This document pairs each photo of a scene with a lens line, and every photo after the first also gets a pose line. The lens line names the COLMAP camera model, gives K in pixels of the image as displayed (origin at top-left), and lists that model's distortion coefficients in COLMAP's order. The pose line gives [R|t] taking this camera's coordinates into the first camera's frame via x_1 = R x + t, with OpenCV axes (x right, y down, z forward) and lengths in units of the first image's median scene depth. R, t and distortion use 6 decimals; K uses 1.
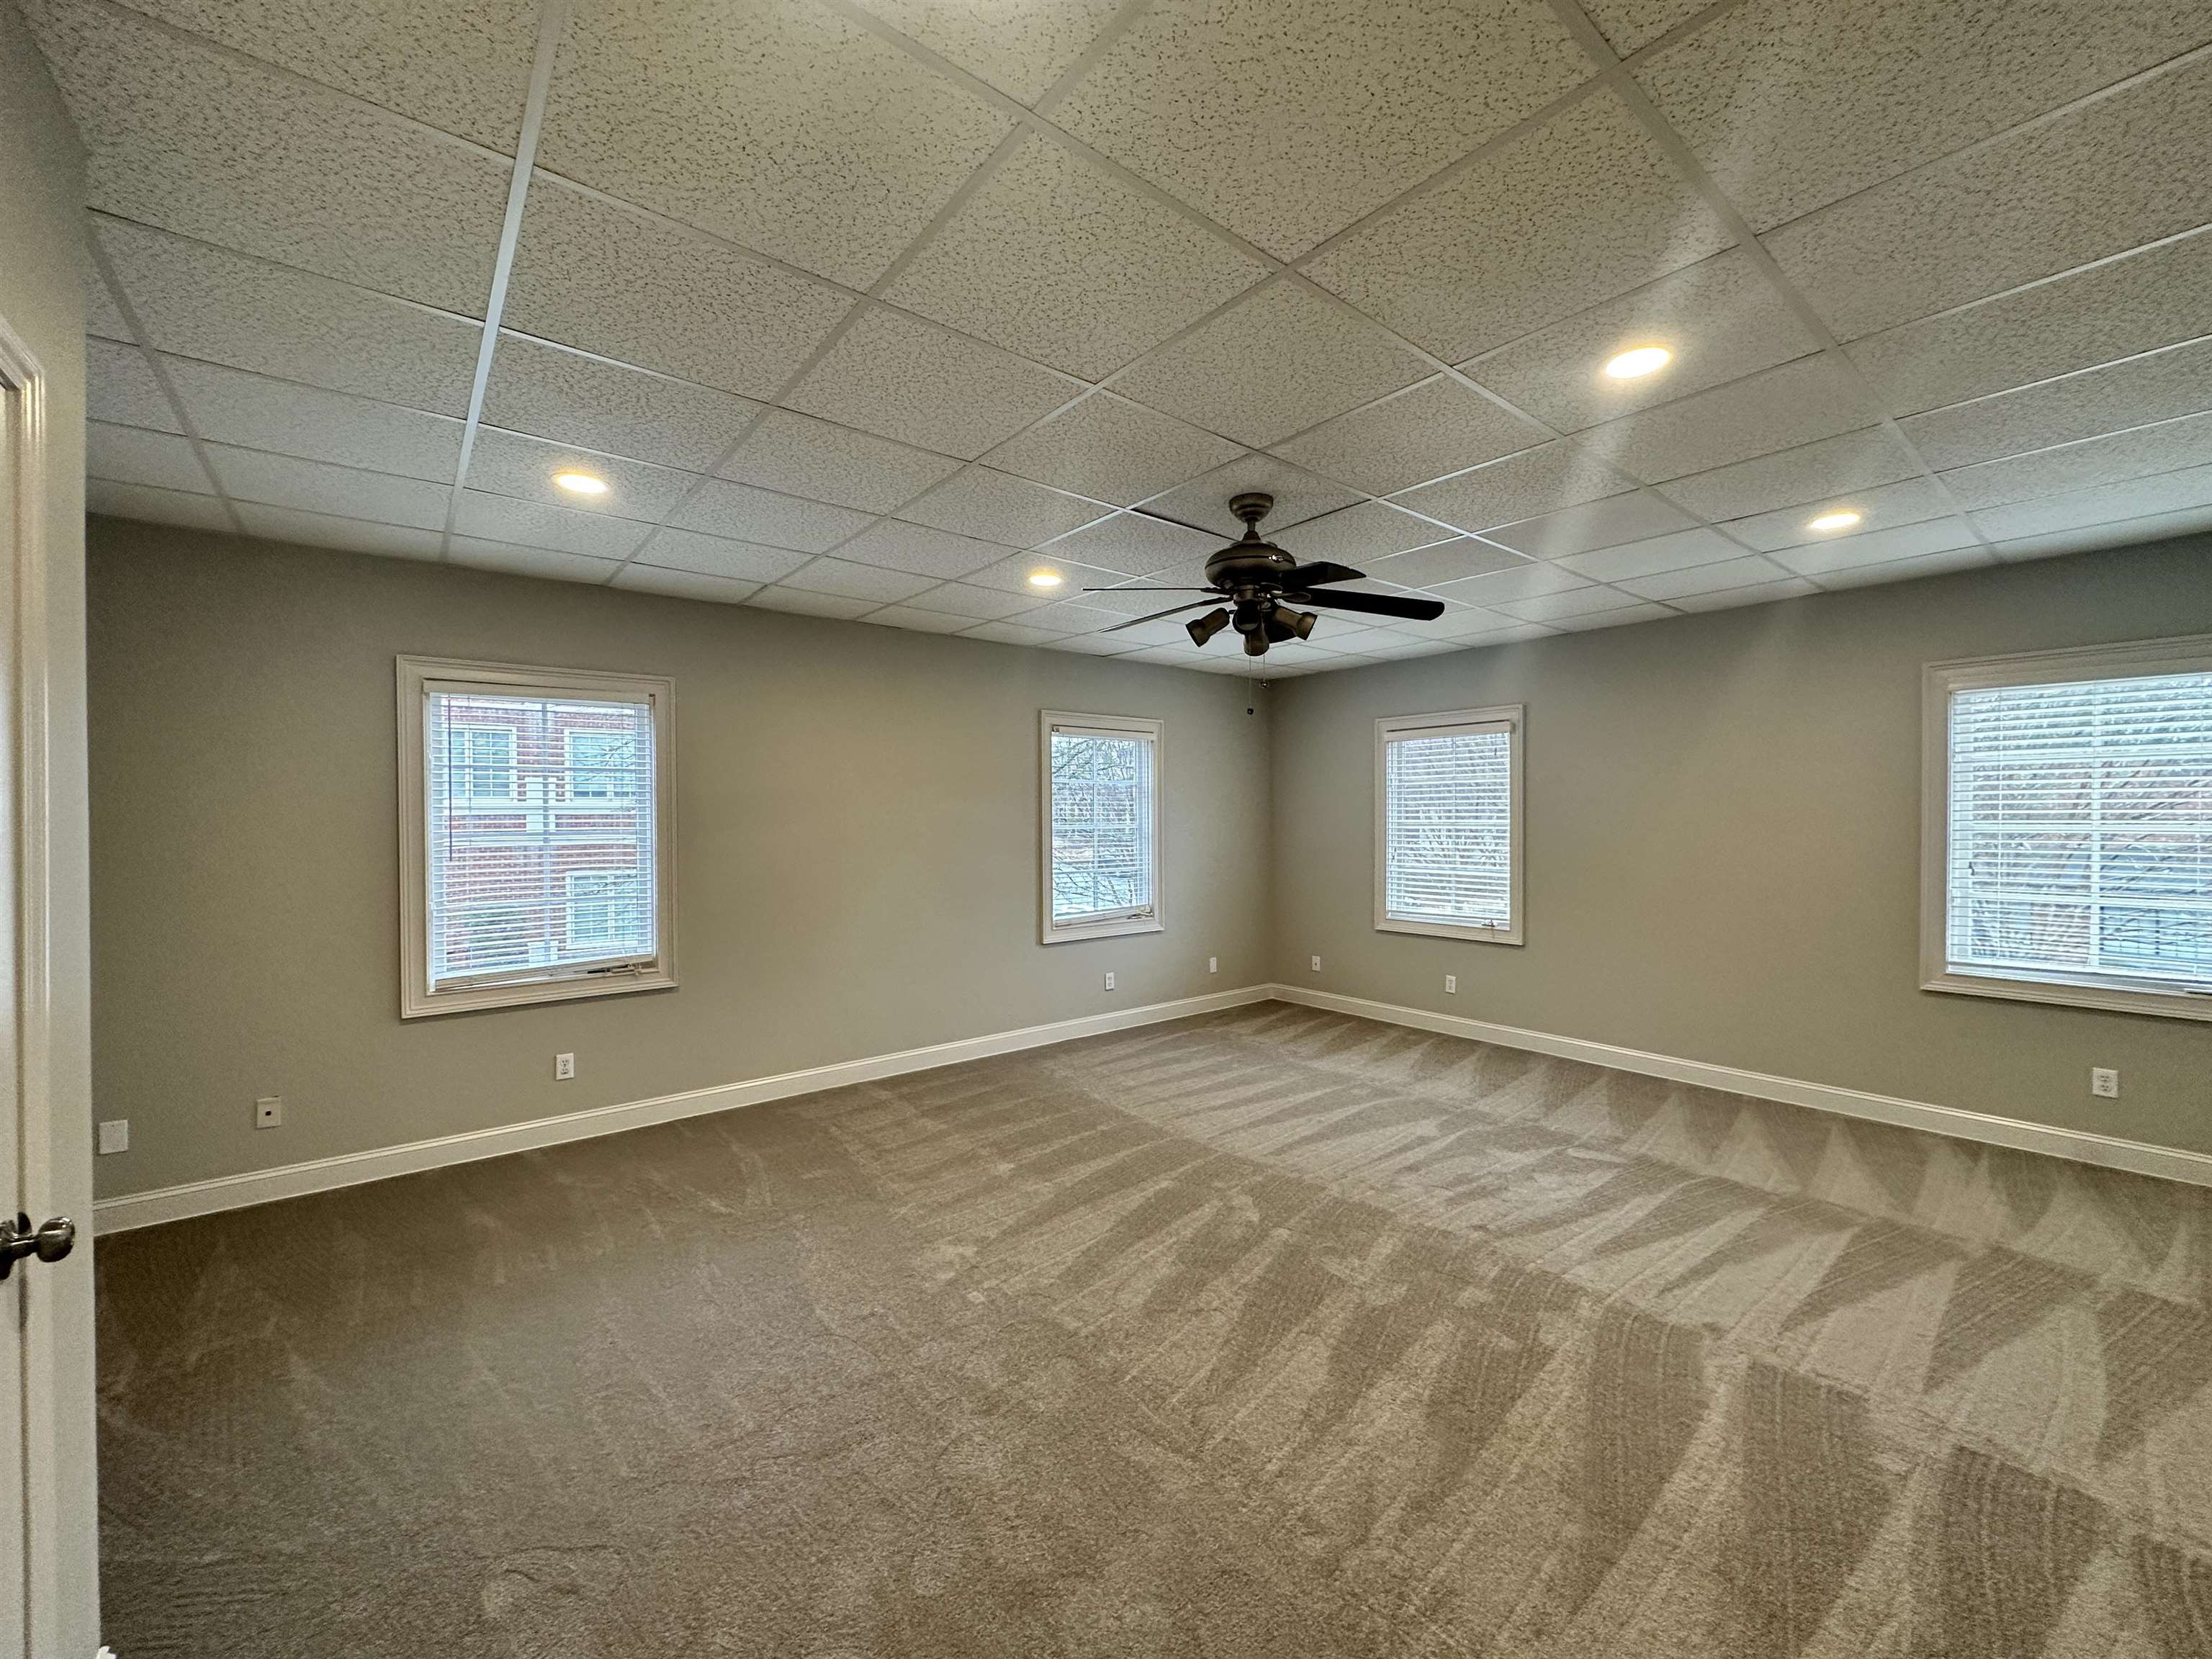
lens RADIAL K [[895.0, 0, 1113.9], [0, 895.0, 822.2], [0, 0, 1]] dist [0.002643, 0.000201]
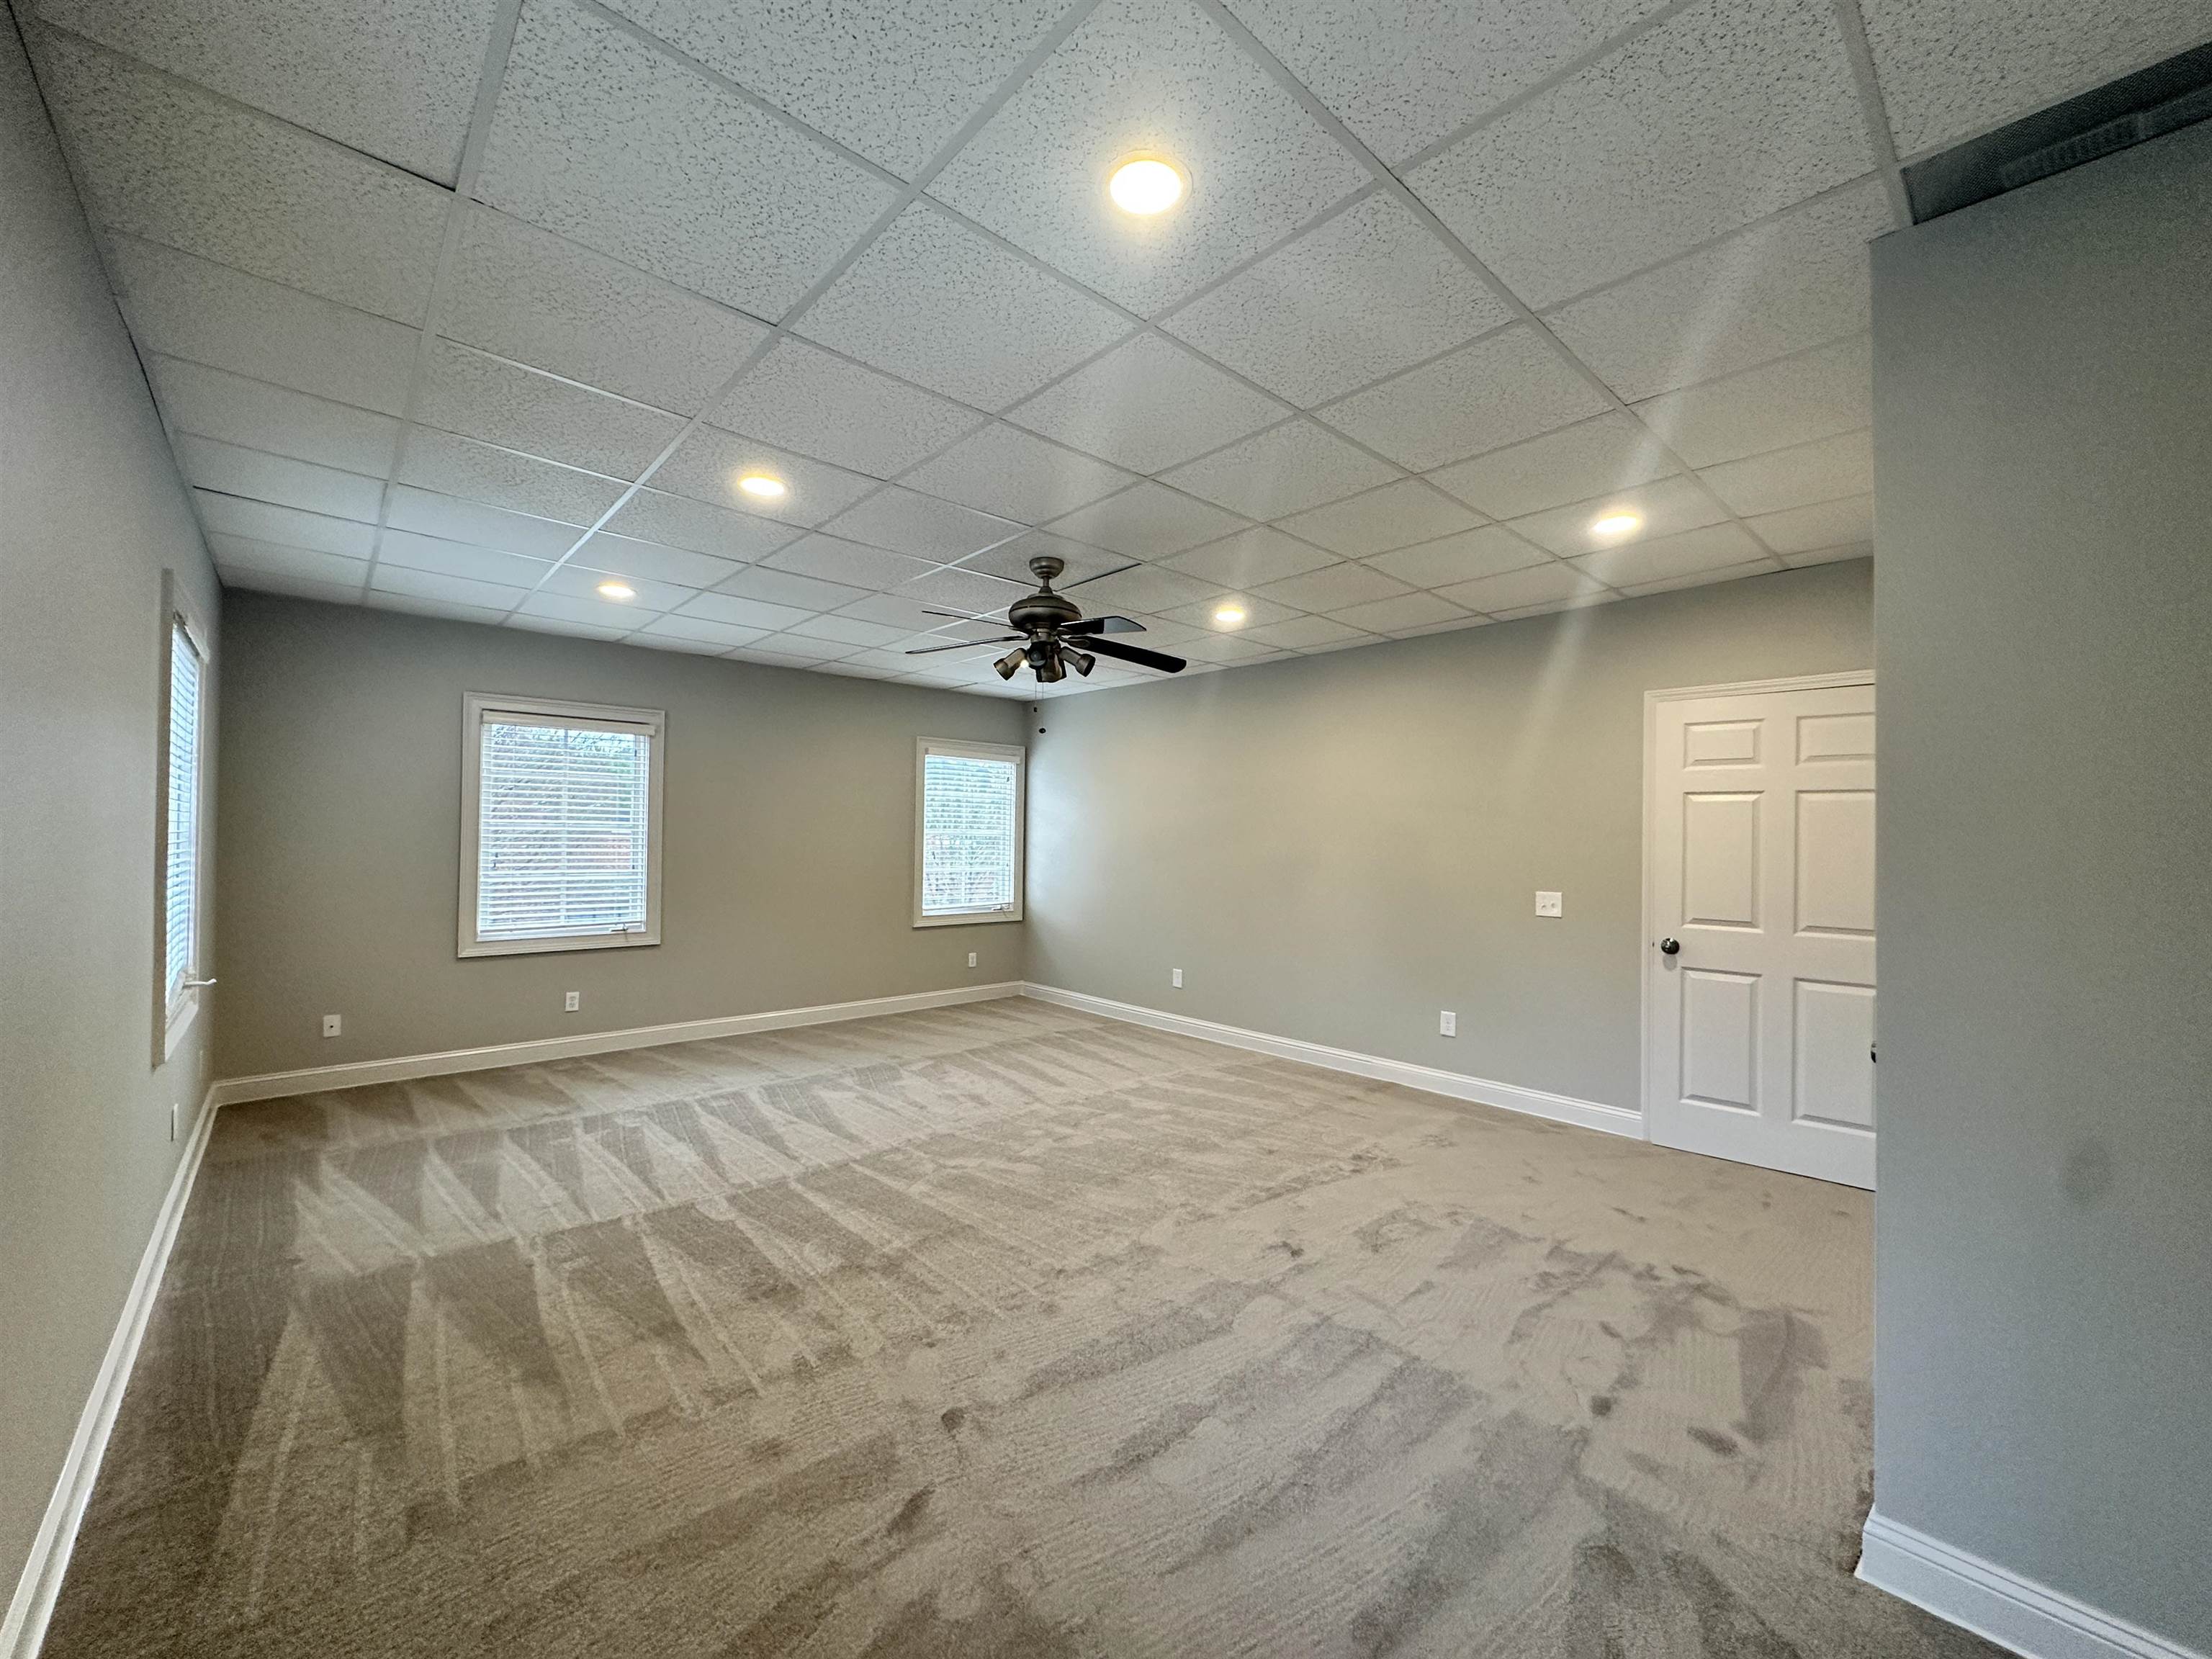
lens RADIAL K [[881.0, 0, 1099.8], [0, 881.0, 829.6], [0, 0, 1]] dist [0.000986, -0.000267]
pose [[-0.044539, 0.012139, 0.998934, -0.719300], [-0.006134, 0.999904, -0.012425, 0.017252], [-0.998989, -0.006681, -0.044460, 0.660597]]
